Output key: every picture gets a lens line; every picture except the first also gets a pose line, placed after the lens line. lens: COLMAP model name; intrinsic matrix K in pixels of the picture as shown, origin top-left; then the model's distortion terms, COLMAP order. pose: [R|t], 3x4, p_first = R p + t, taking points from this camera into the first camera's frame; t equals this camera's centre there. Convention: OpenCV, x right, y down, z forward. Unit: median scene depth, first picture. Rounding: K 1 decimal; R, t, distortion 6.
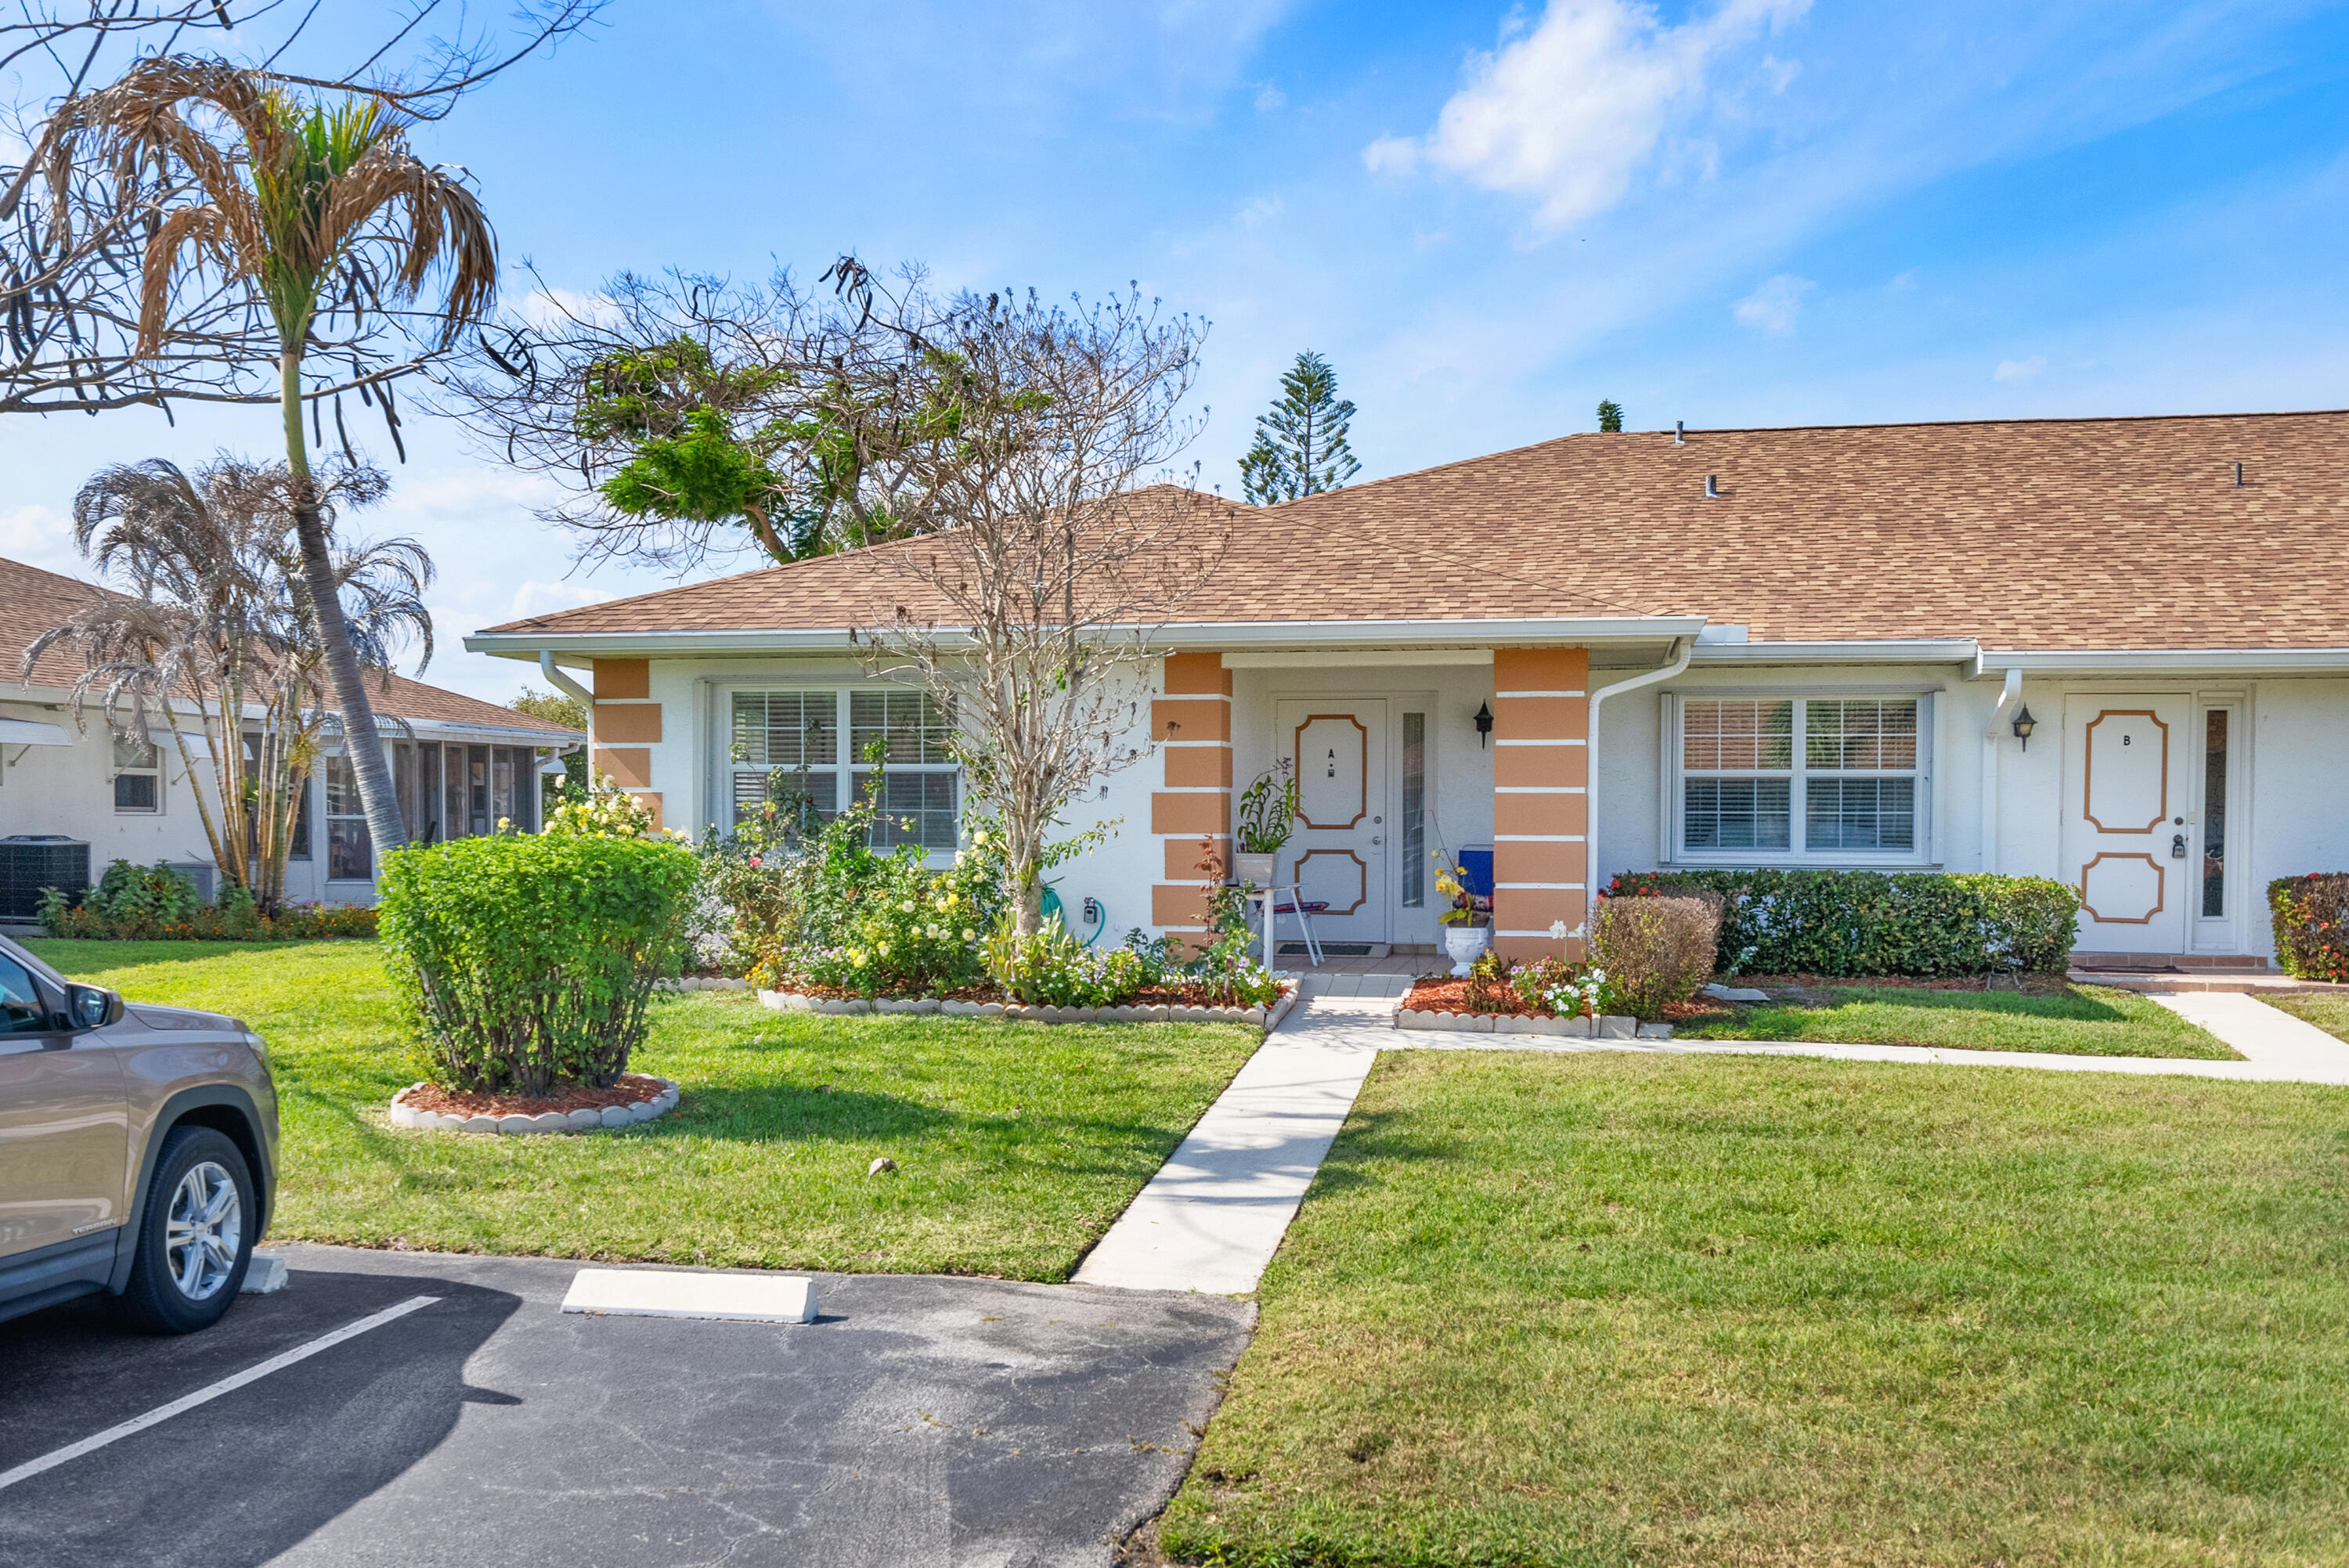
lens RADIAL K [[2209.1, 0, 1173.0], [0, 2209.1, 786.2], [0, 0, 1]] dist [-0.020437, 0.000000]
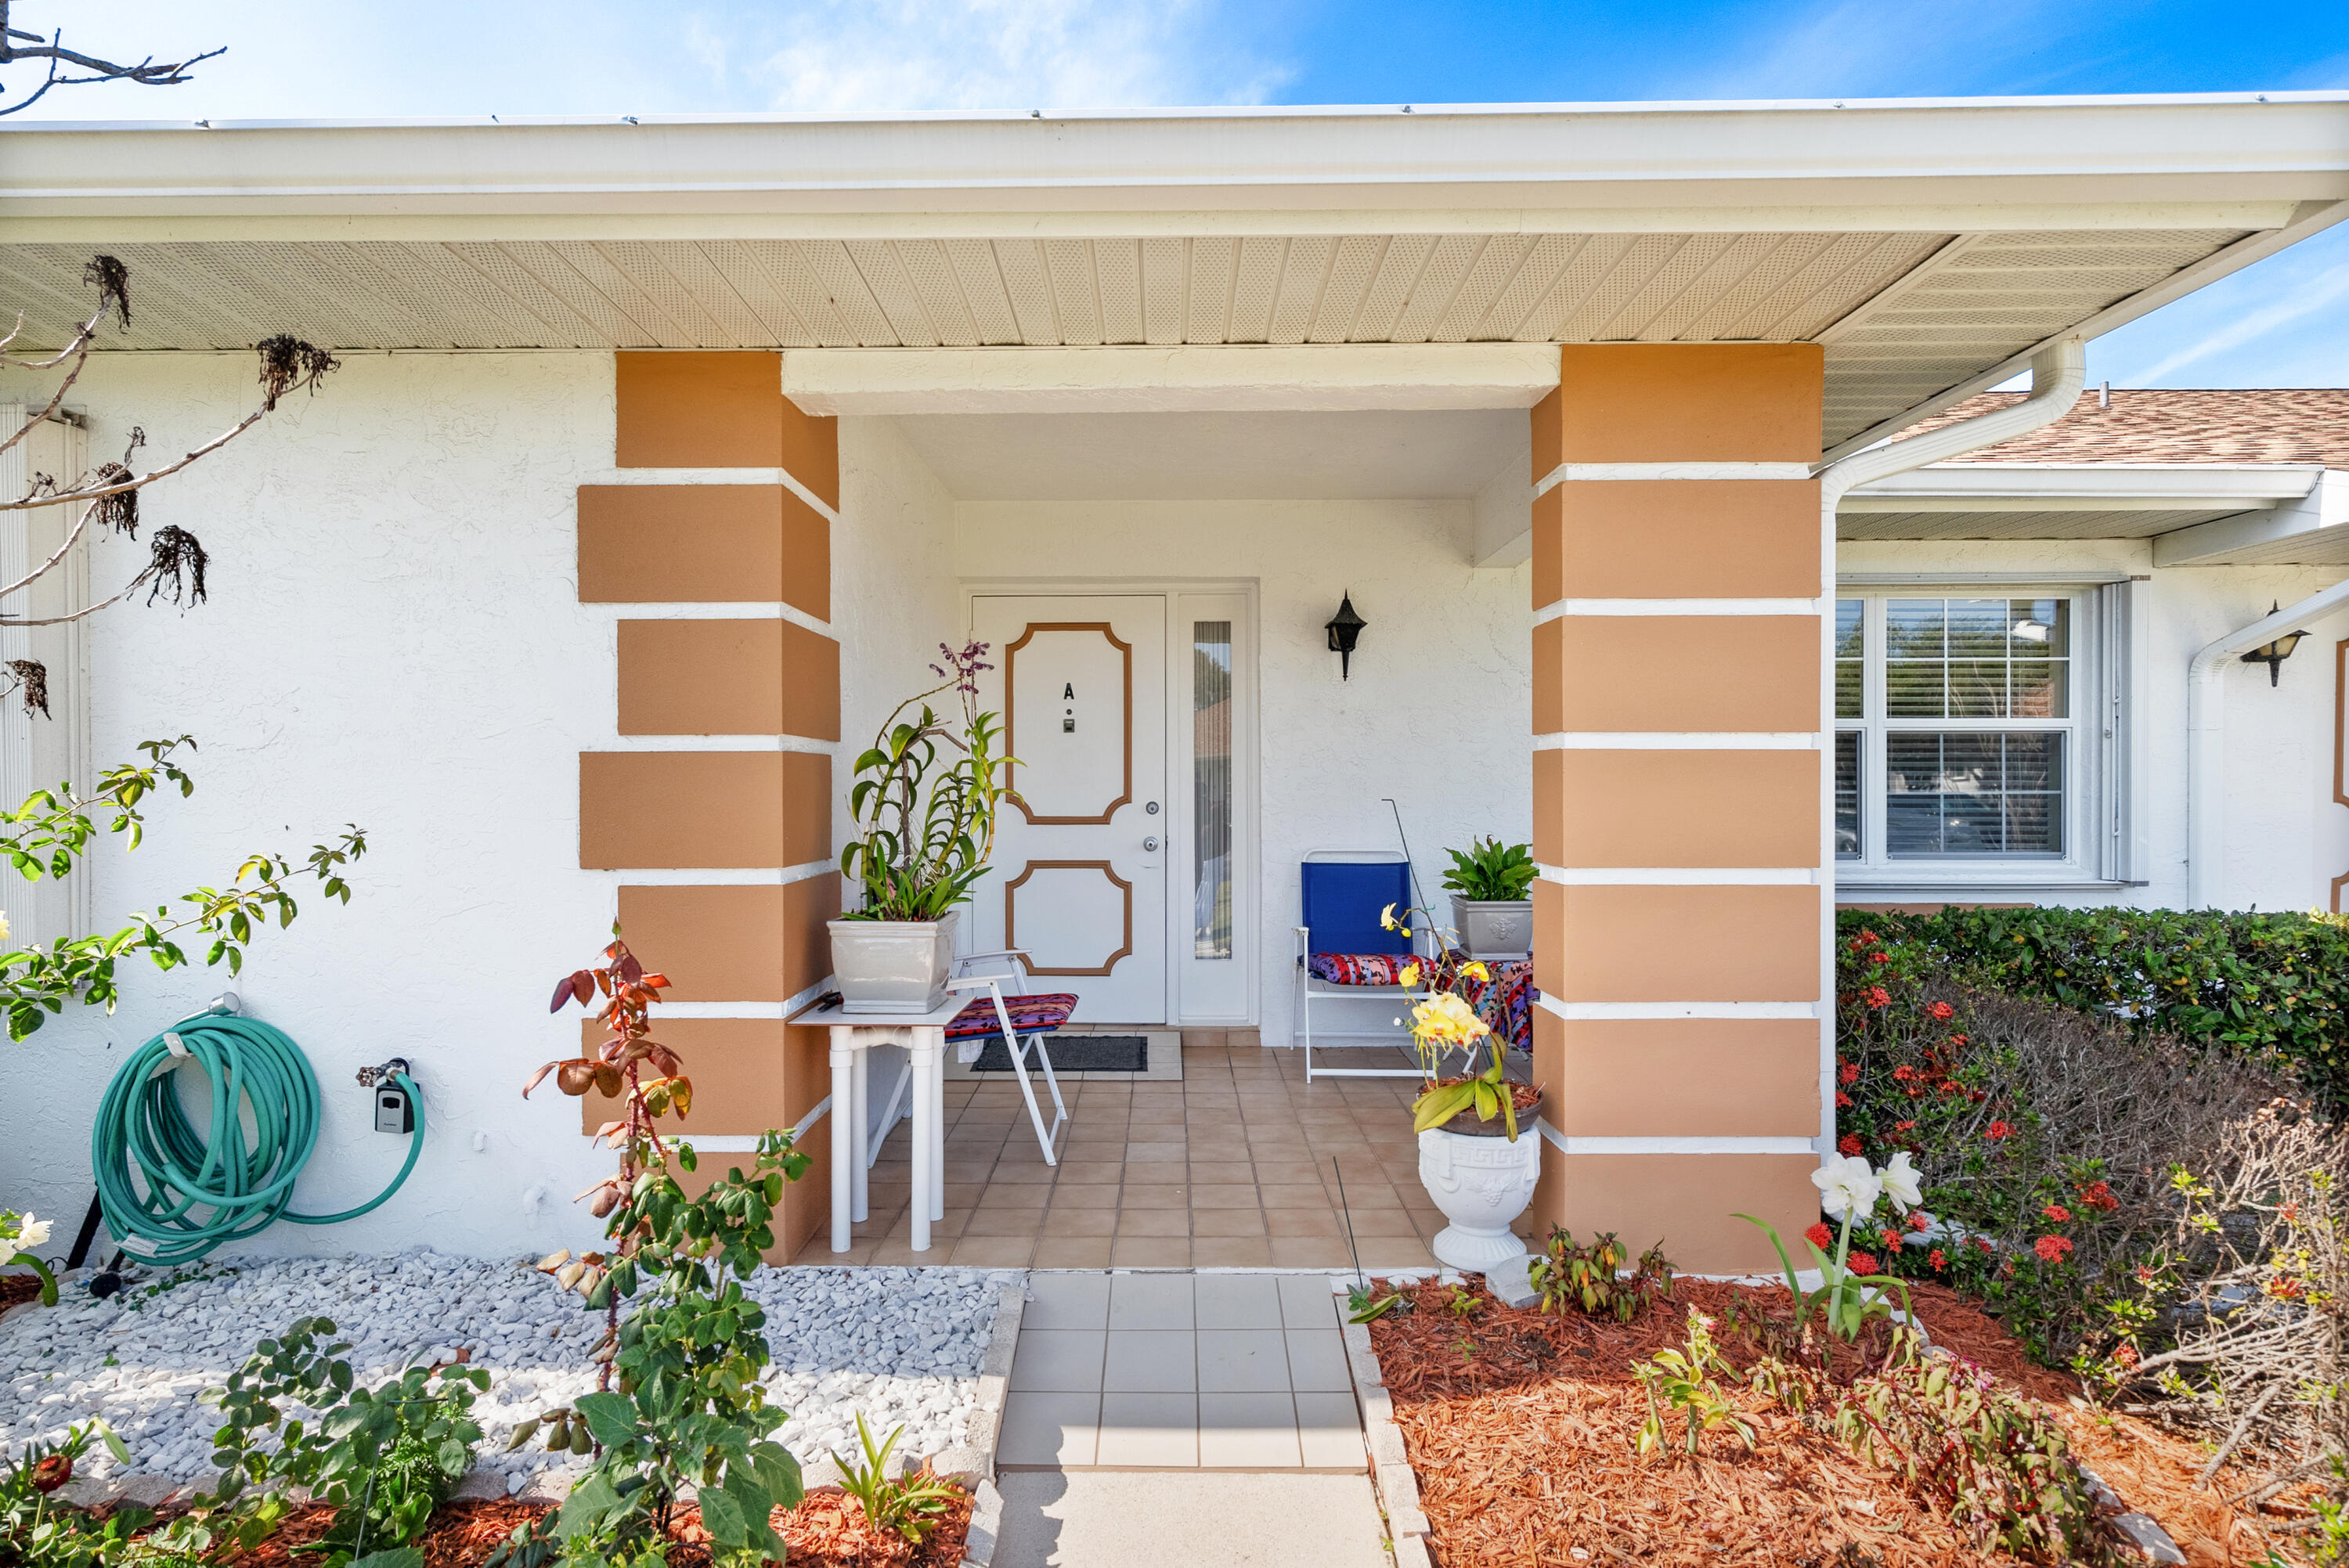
lens RADIAL K [[1126.2, 0, 1171.5], [0, 1126.2, 778.3], [0, 0, 1]] dist [0.003926, 0.000181]
pose [[0.981205, -0.003290, 0.192942, 0.047236], [0.001648, 0.999961, 0.008669, 0.005831], [-0.192963, -0.008188, 0.981172, 0.807100]]
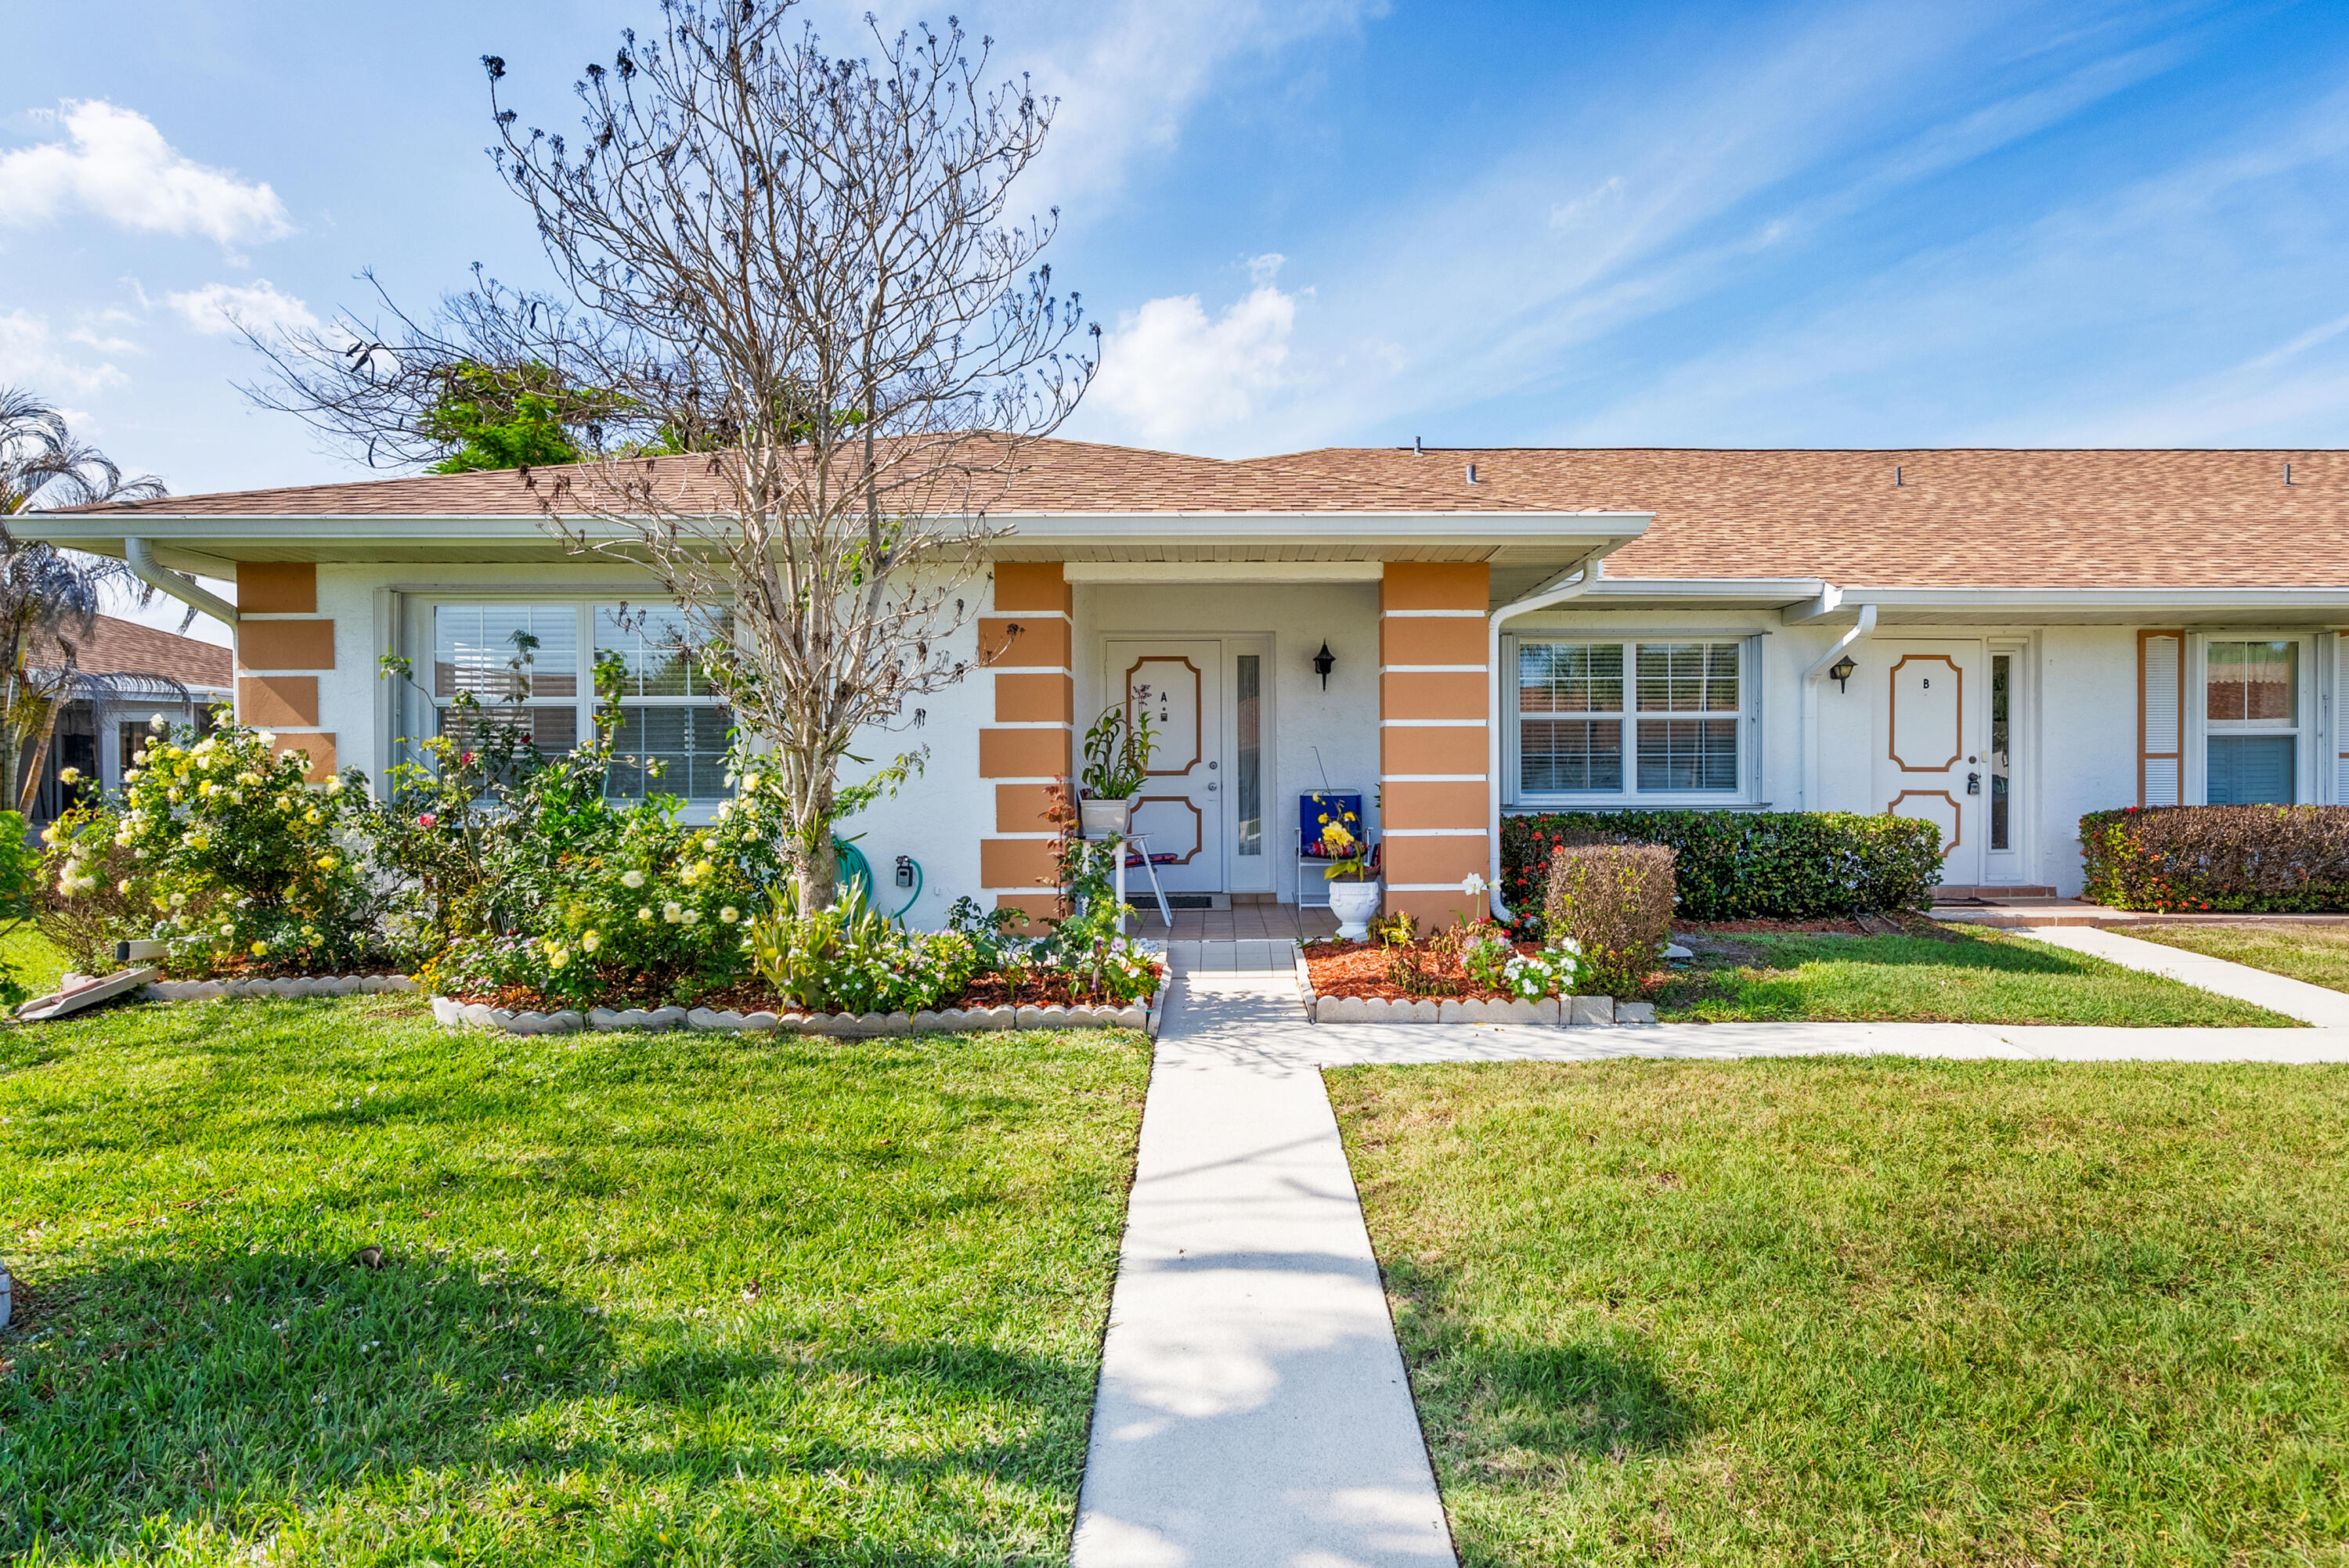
lens RADIAL K [[1297.1, 0, 1274.2], [0, 1297.1, 784.4], [0, 0, 1]] dist [-0.000884, -0.000341]
pose [[0.972297, -0.009547, 0.233553, -0.015797], [0.006573, 0.999887, 0.013507, 0.018034], [-0.233656, -0.011597, 0.972250, 0.497840]]
